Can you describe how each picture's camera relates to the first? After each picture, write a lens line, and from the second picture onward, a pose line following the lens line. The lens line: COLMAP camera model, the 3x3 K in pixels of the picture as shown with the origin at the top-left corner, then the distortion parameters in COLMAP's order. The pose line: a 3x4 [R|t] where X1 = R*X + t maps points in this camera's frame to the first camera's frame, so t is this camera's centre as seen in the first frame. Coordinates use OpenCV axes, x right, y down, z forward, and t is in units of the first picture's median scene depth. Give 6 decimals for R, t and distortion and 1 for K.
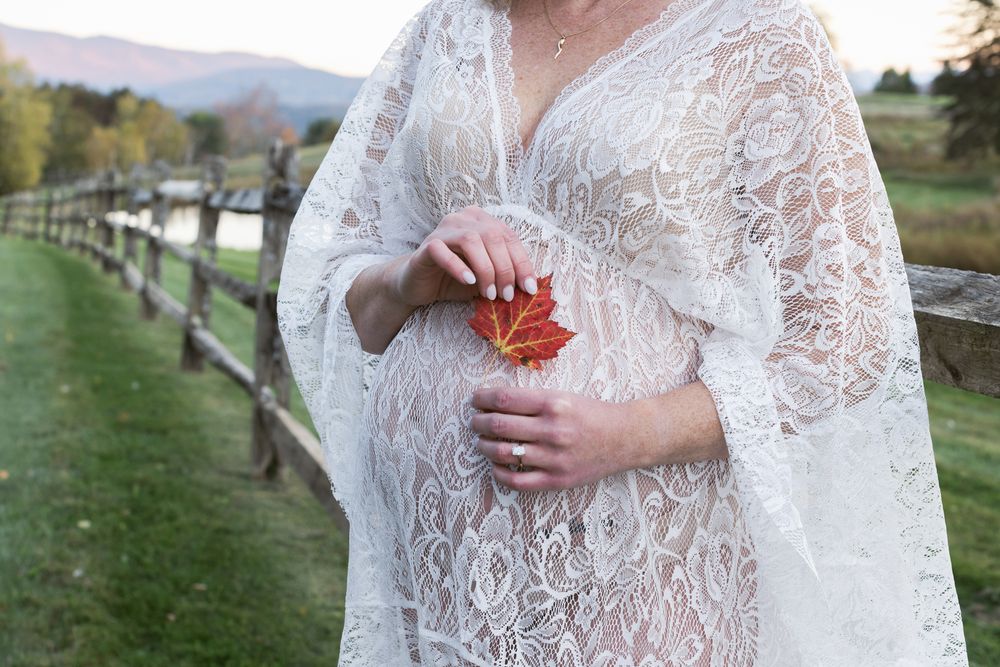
lens RADIAL K [[1412.9, 0, 486.9], [0, 1412.9, 332.7], [0, 0, 1]] dist [0.042213, -0.049026]
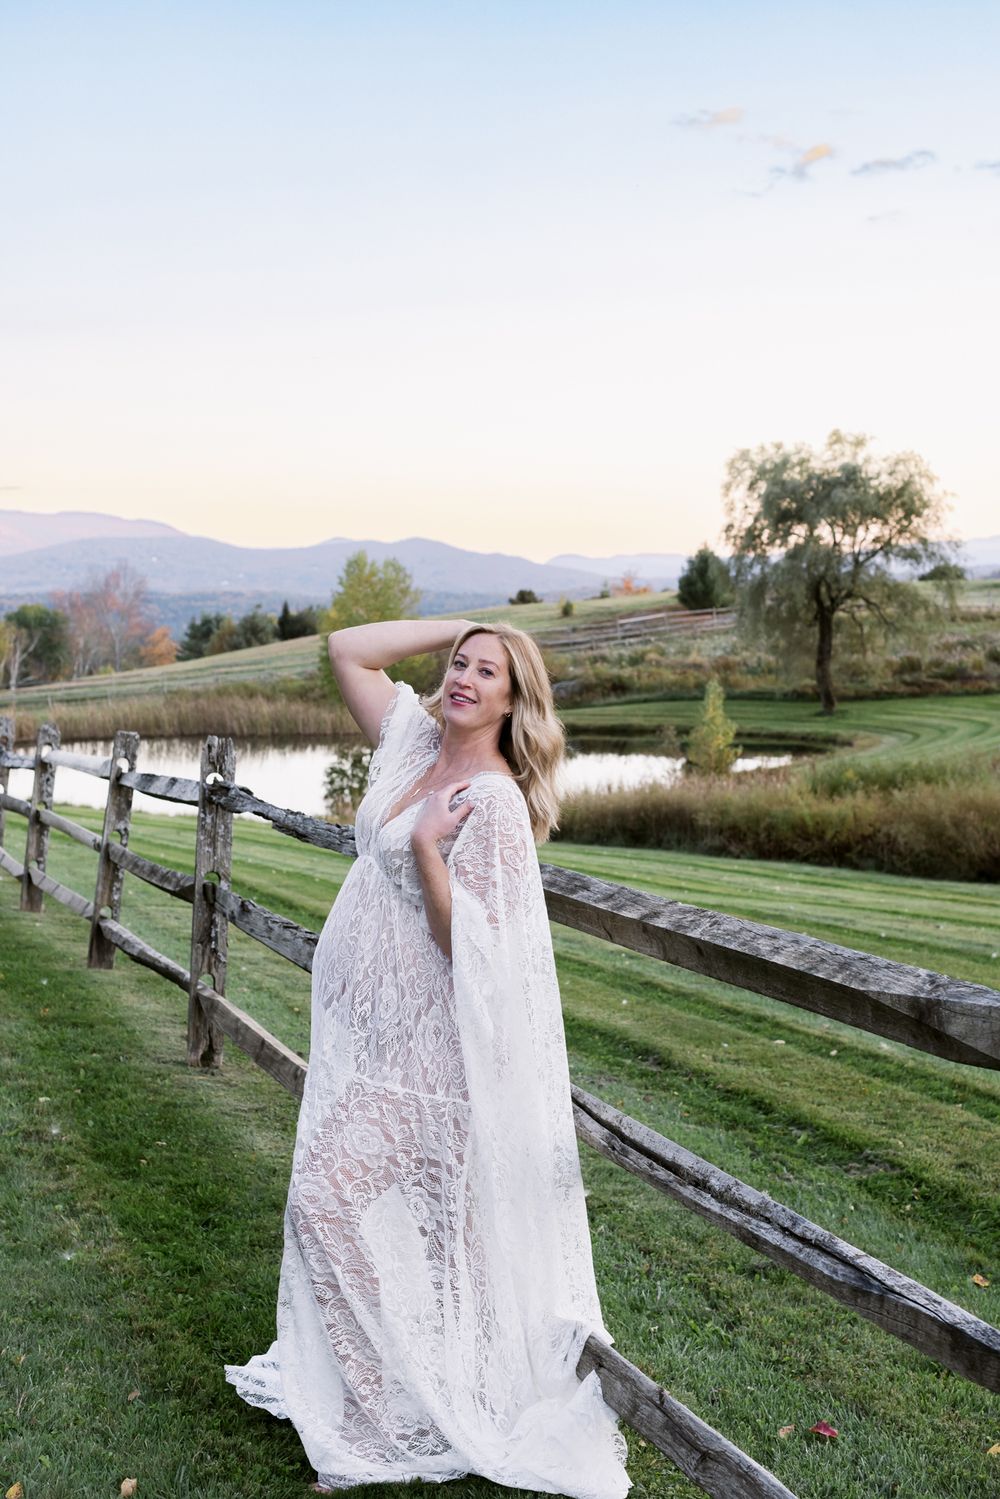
lens RADIAL K [[2169.7, 0, 480.0], [0, 2169.7, 752.7], [0, 0, 1]] dist [0.039839, -0.125293]
pose [[0.999921, -0.005209, 0.011448, 0.029132], [0.006104, 0.996807, -0.079614, 0.003844], [-0.010997, 0.079677, 0.996760, -0.599017]]
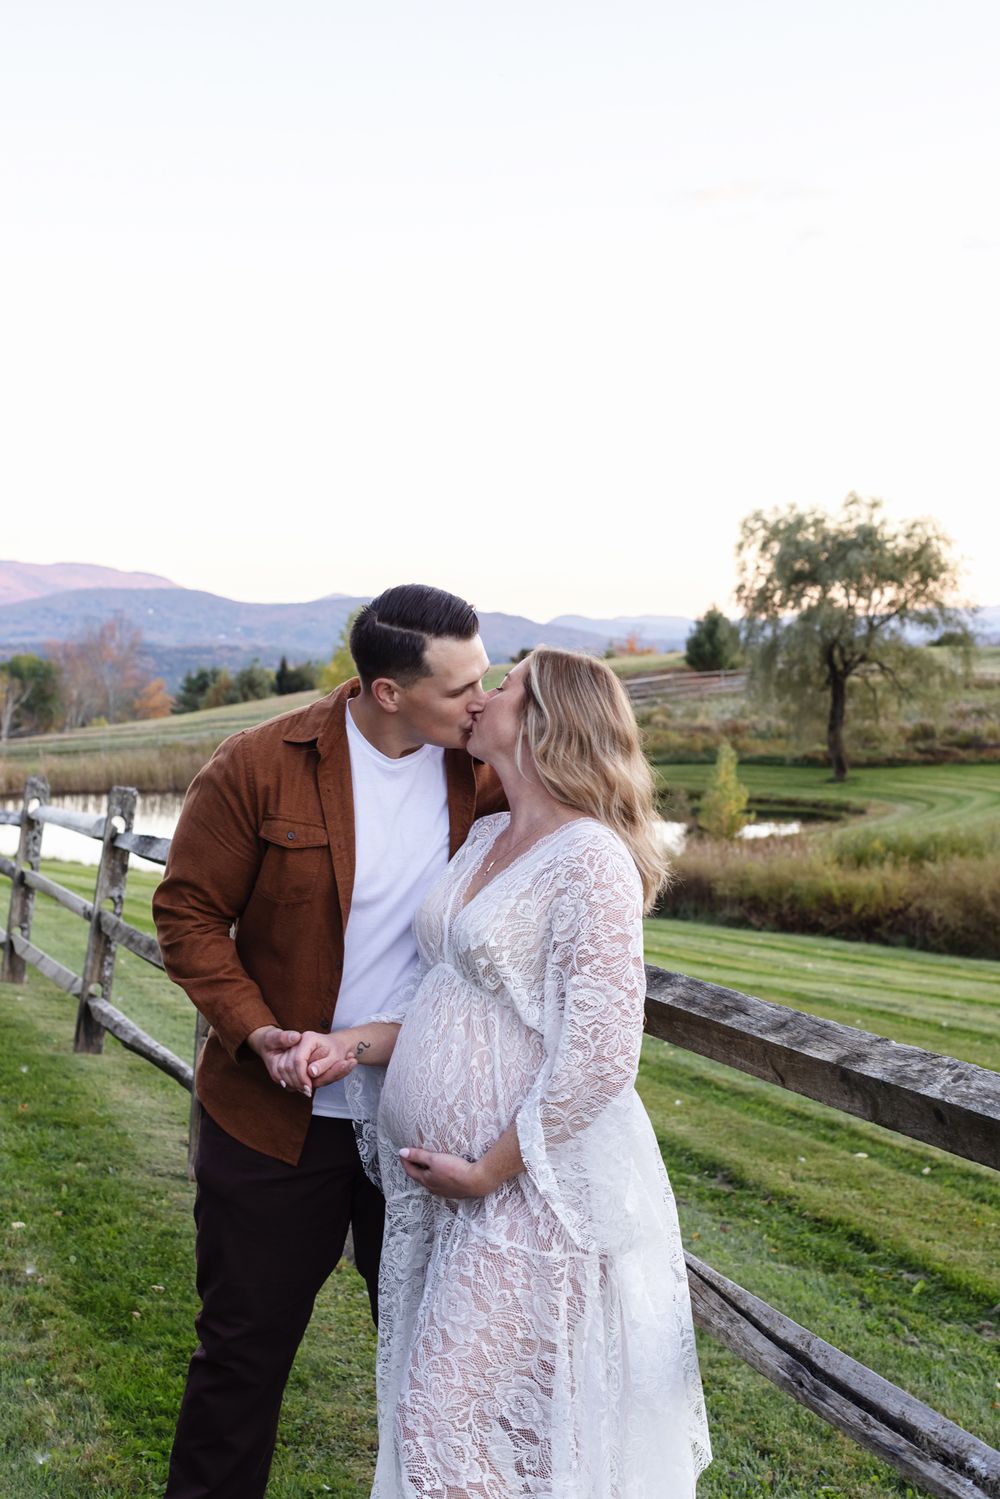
lens RADIAL K [[2169.7, 0, 480.0], [0, 2169.7, 752.7], [0, 0, 1]] dist [0.039839, -0.125293]
pose [[0.999791, 0.013706, 0.015194, -0.009837], [-0.012000, 0.994169, -0.107164, -0.018089], [-0.016575, 0.106959, 0.994125, -0.374664]]
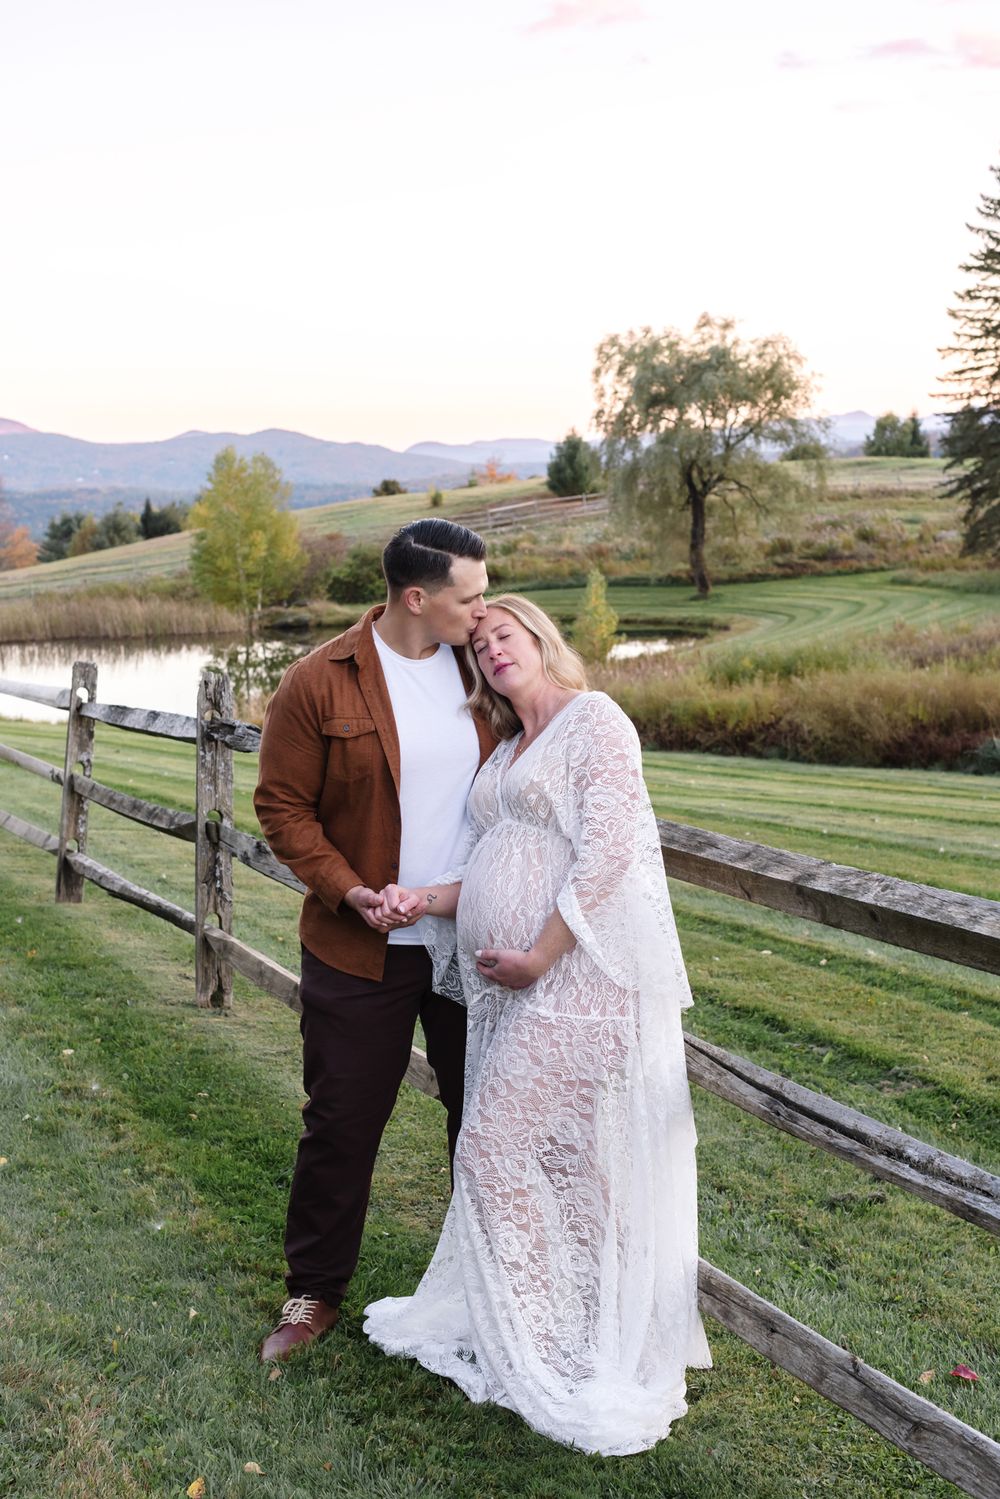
lens RADIAL K [[2167.8, 0, 470.6], [0, 2167.8, 752.7], [0, 0, 1]] dist [0.033112, -0.072576]
pose [[0.996425, -0.040491, 0.074149, -0.080533], [0.042469, 0.998777, -0.025302, -0.031386], [-0.073033, 0.028360, 0.996926, -0.575808]]
